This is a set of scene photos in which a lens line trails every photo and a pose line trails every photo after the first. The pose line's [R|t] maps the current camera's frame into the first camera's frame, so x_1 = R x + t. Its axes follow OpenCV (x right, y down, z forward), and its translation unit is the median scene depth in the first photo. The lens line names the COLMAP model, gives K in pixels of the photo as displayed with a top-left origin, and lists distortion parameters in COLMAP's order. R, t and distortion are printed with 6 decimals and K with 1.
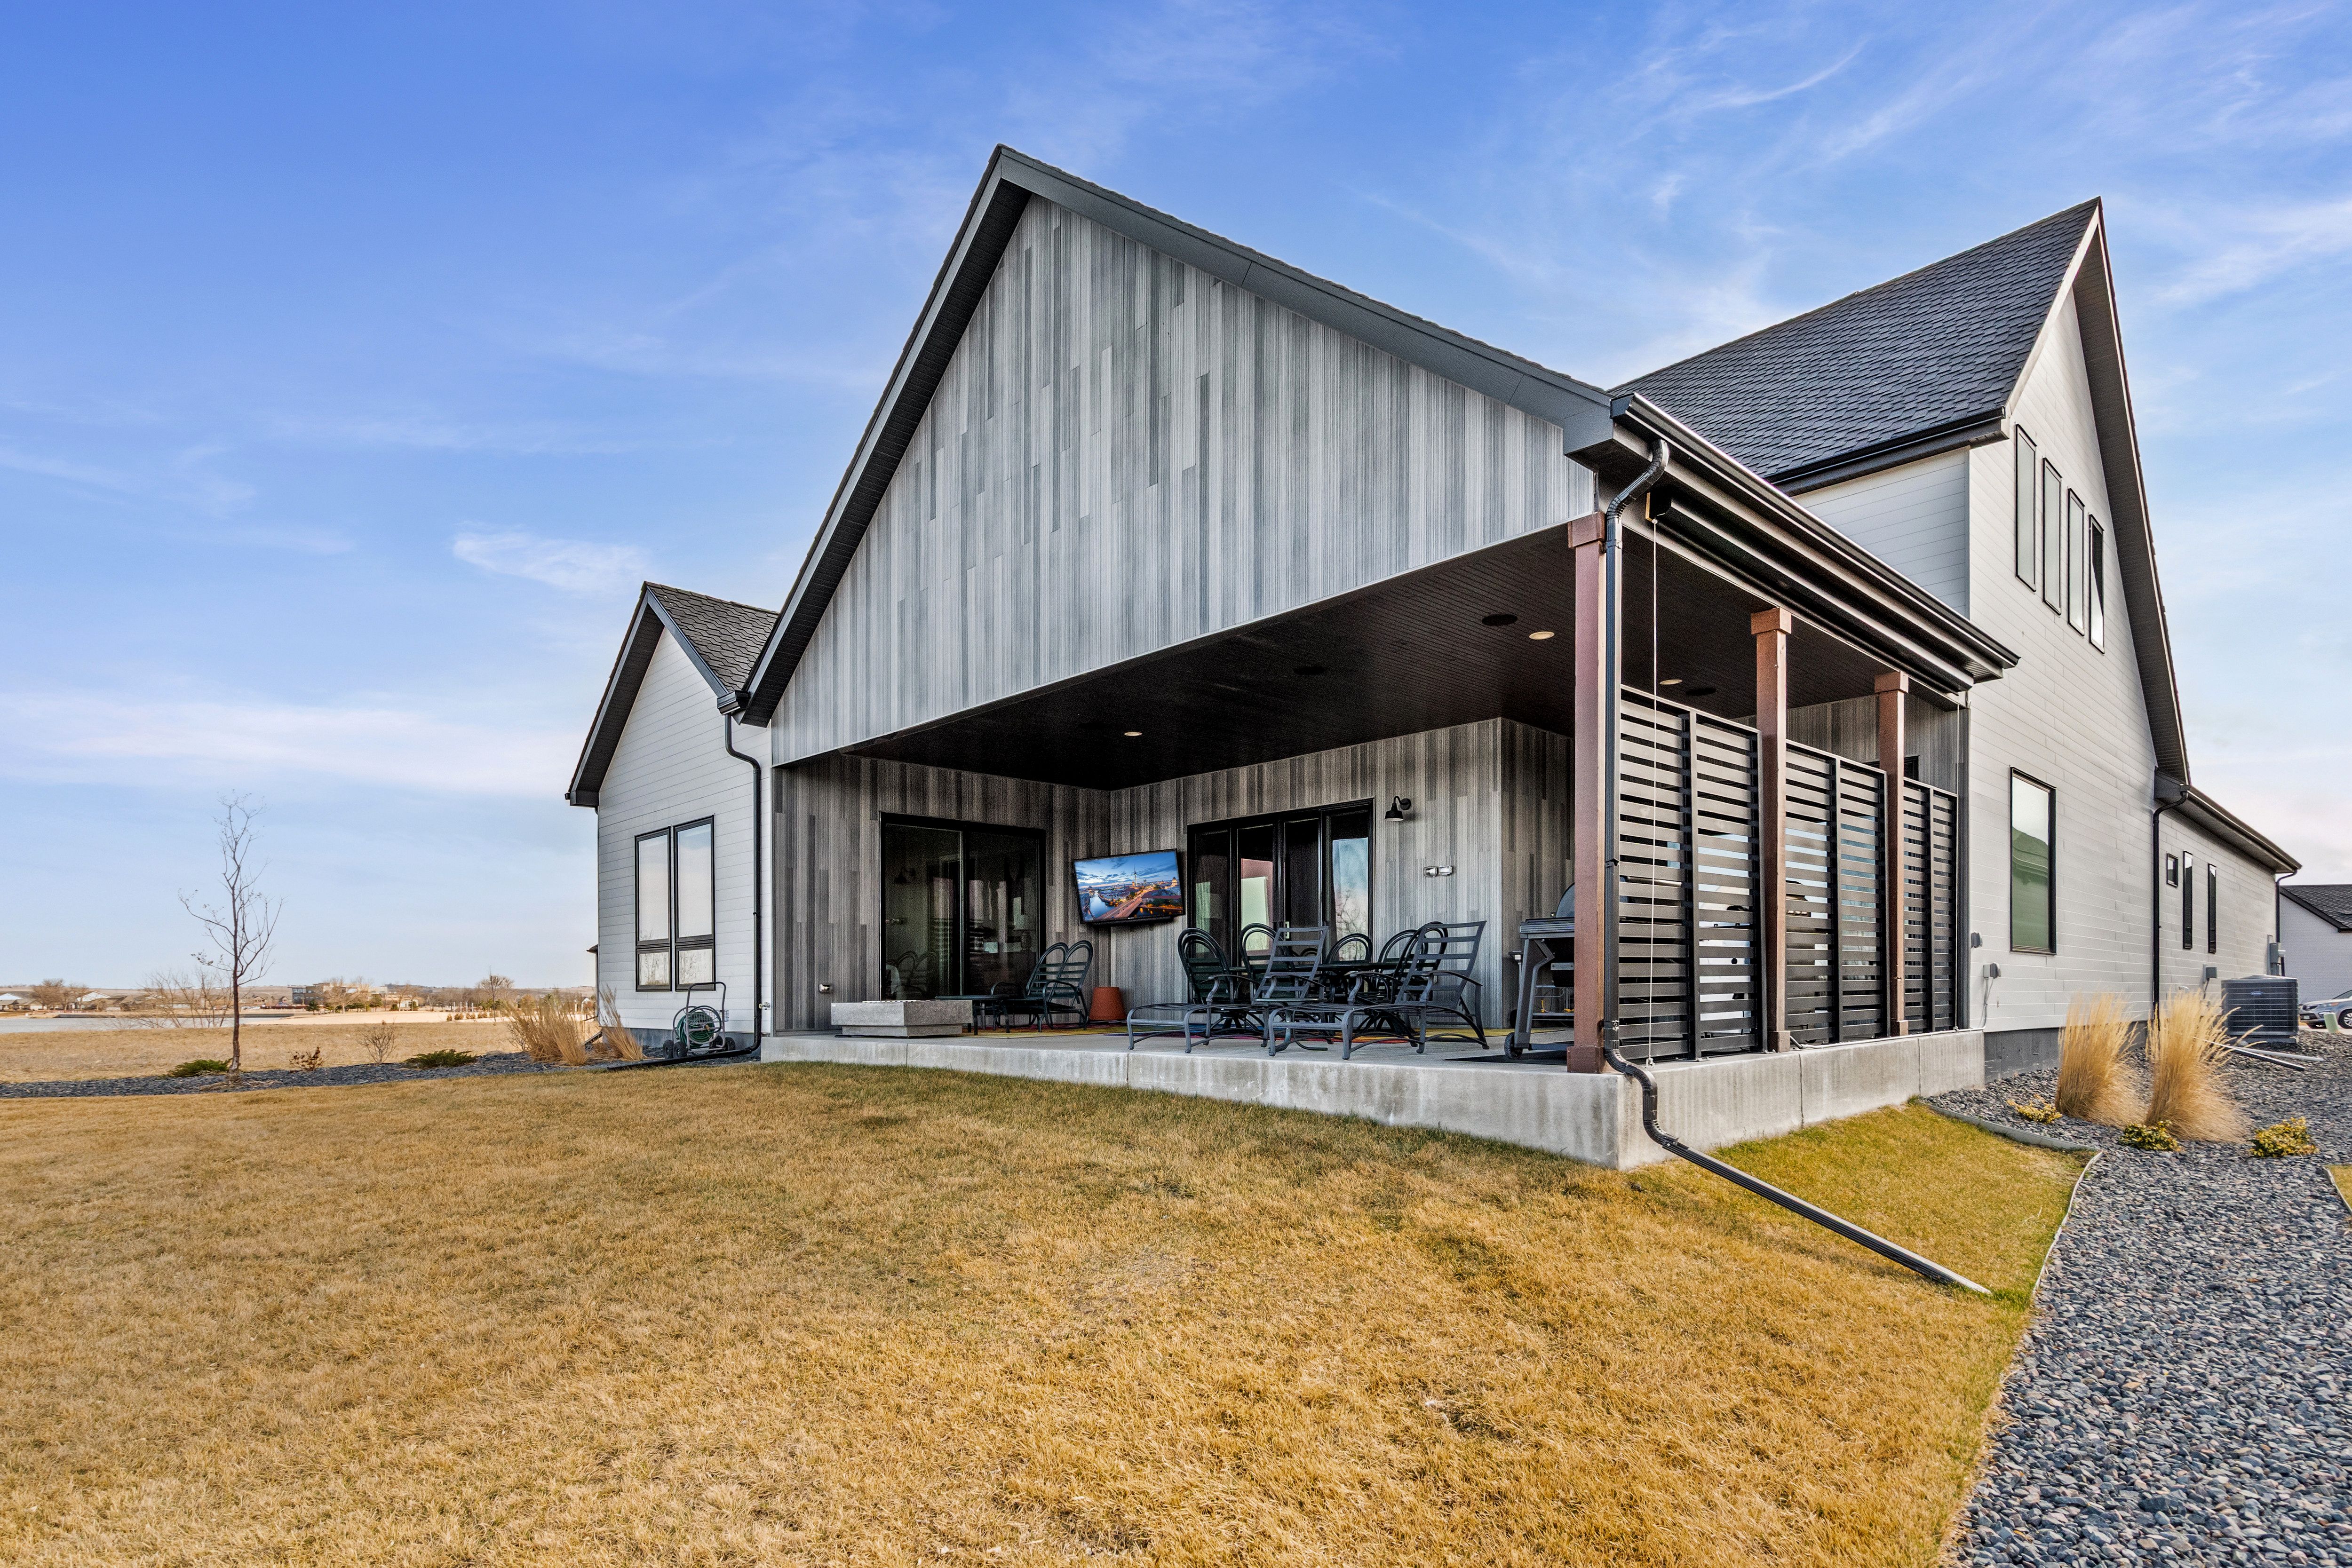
lens RADIAL K [[1171.3, 0, 1176.3], [0, 1171.3, 998.8], [0, 0, 1]] dist [-0.002824, -0.000294]
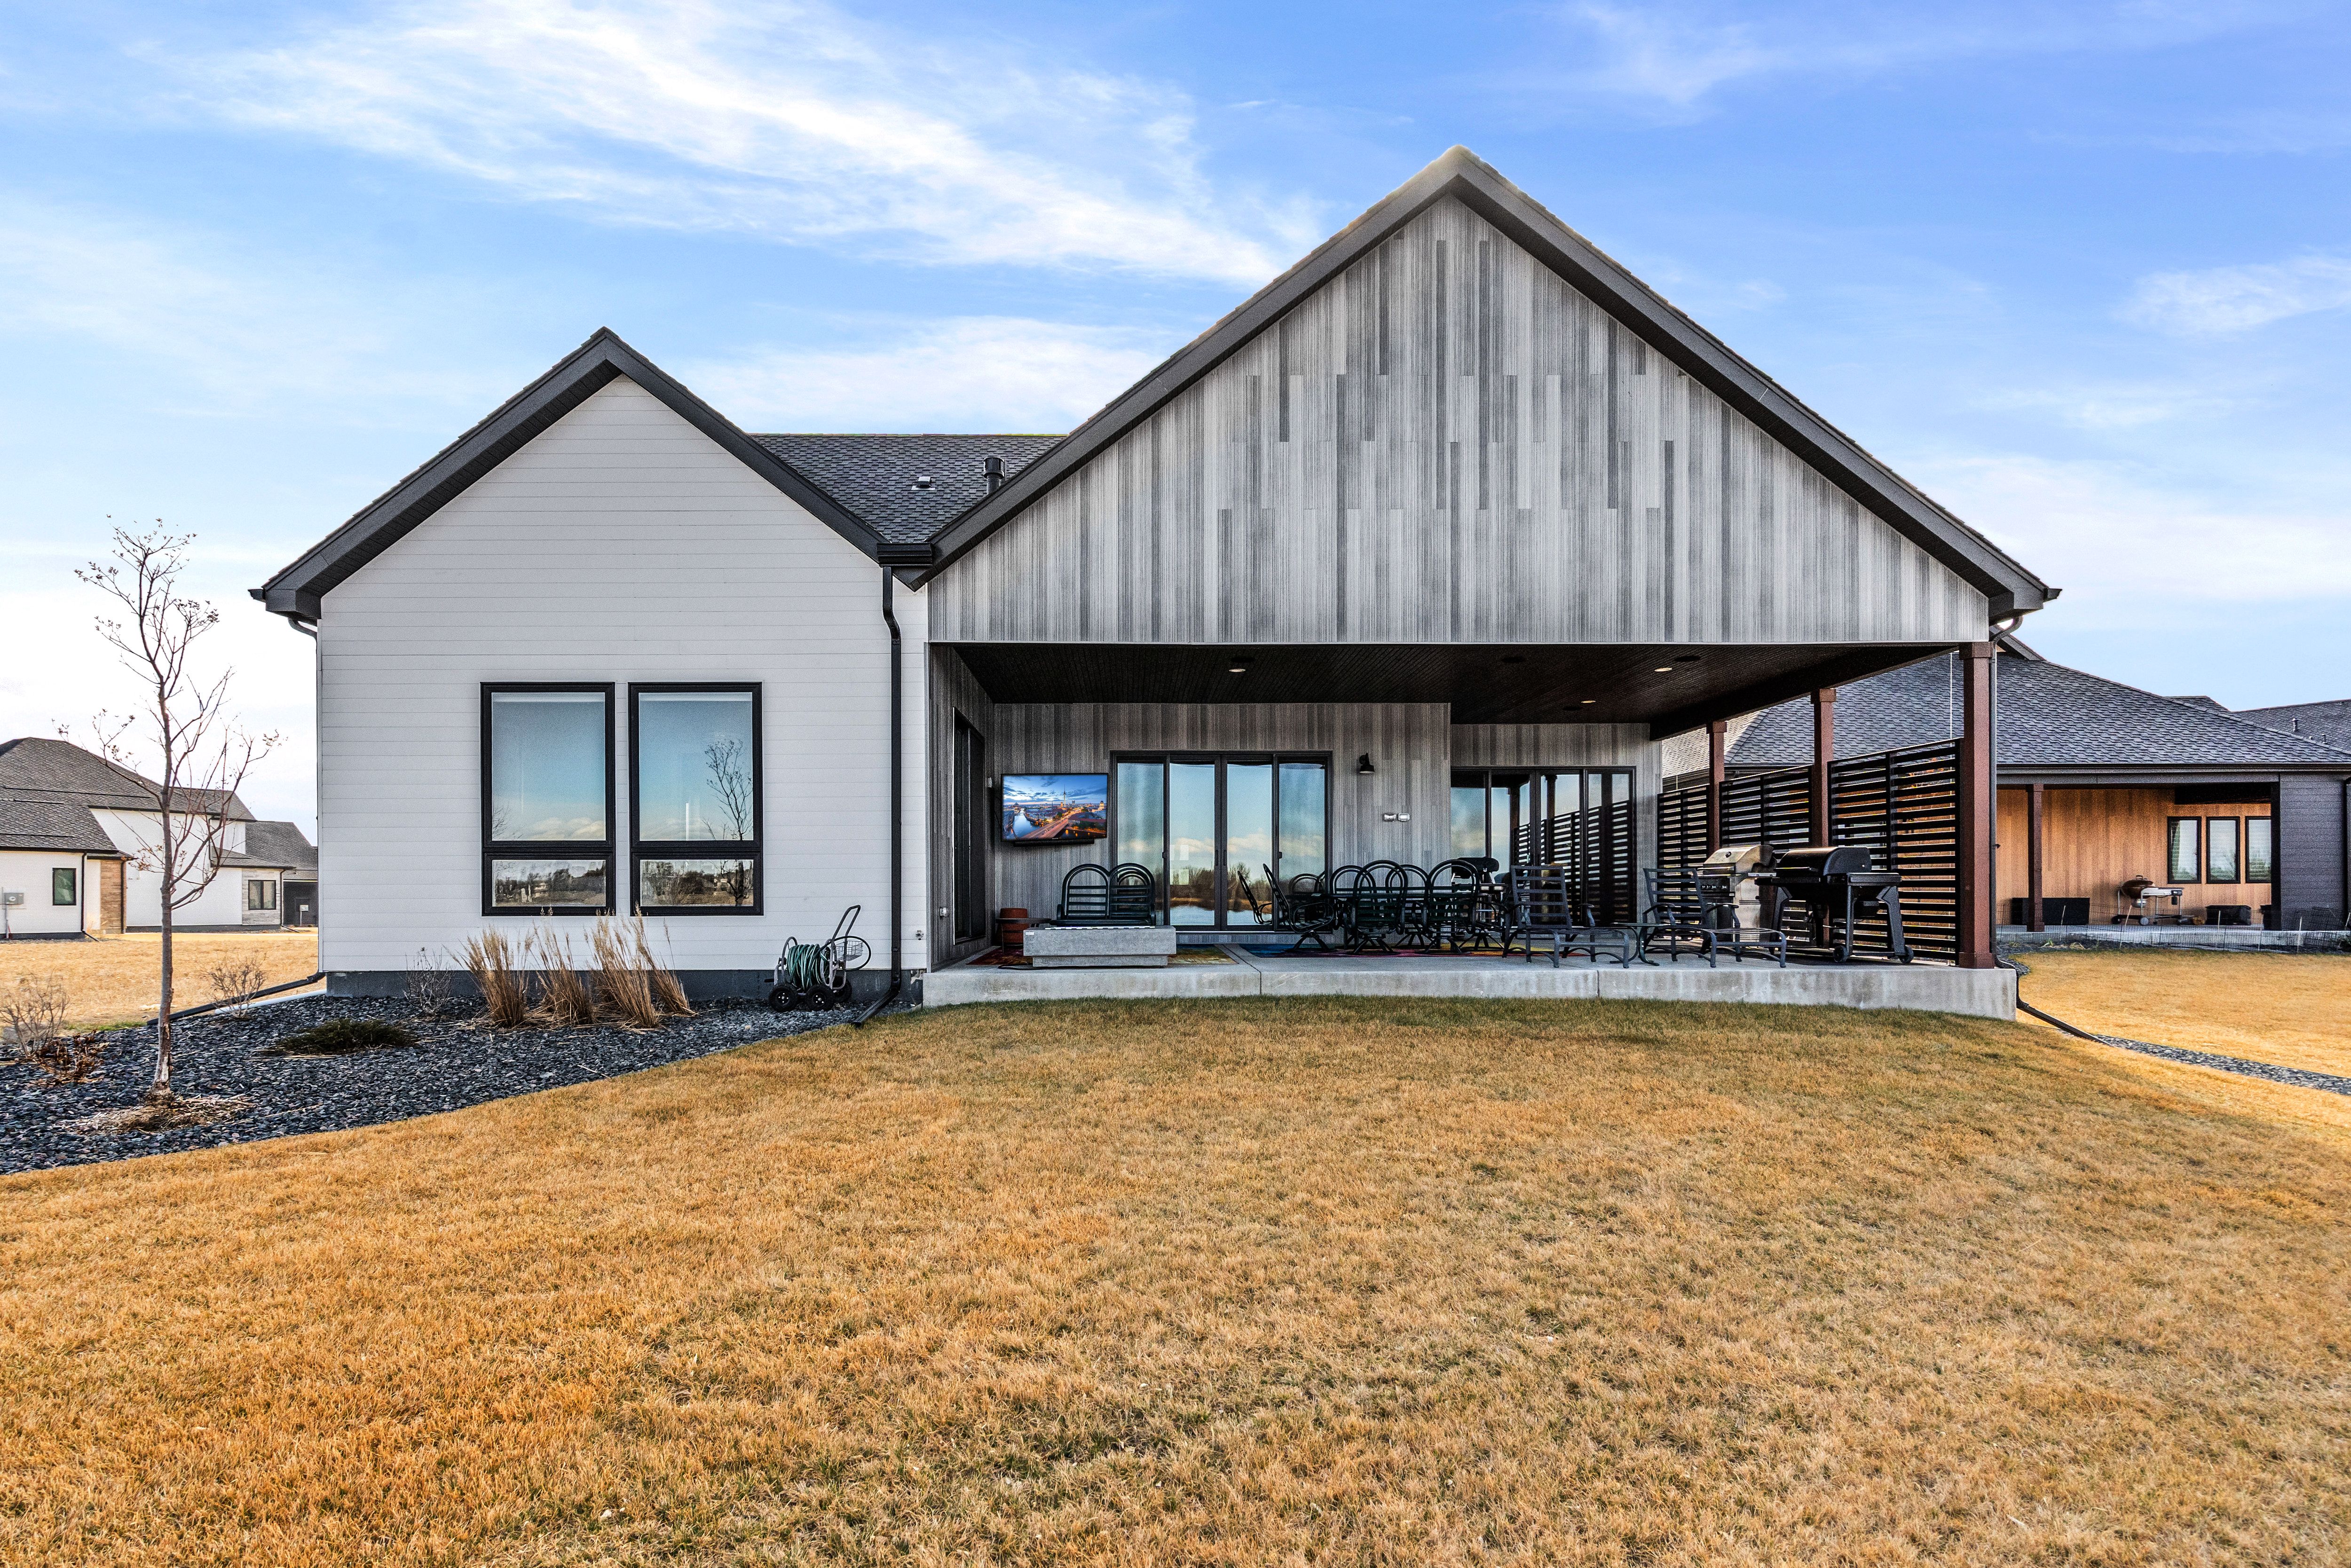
lens RADIAL K [[1124.6, 0, 1175.2], [0, 1124.6, 914.2], [0, 0, 1]] dist [-0.002858, -0.000225]
pose [[0.704343, -0.003371, 0.709852, -1.023927], [0.001511, 0.999994, 0.003250, -0.013856], [-0.709858, -0.001217, 0.704343, 0.425356]]
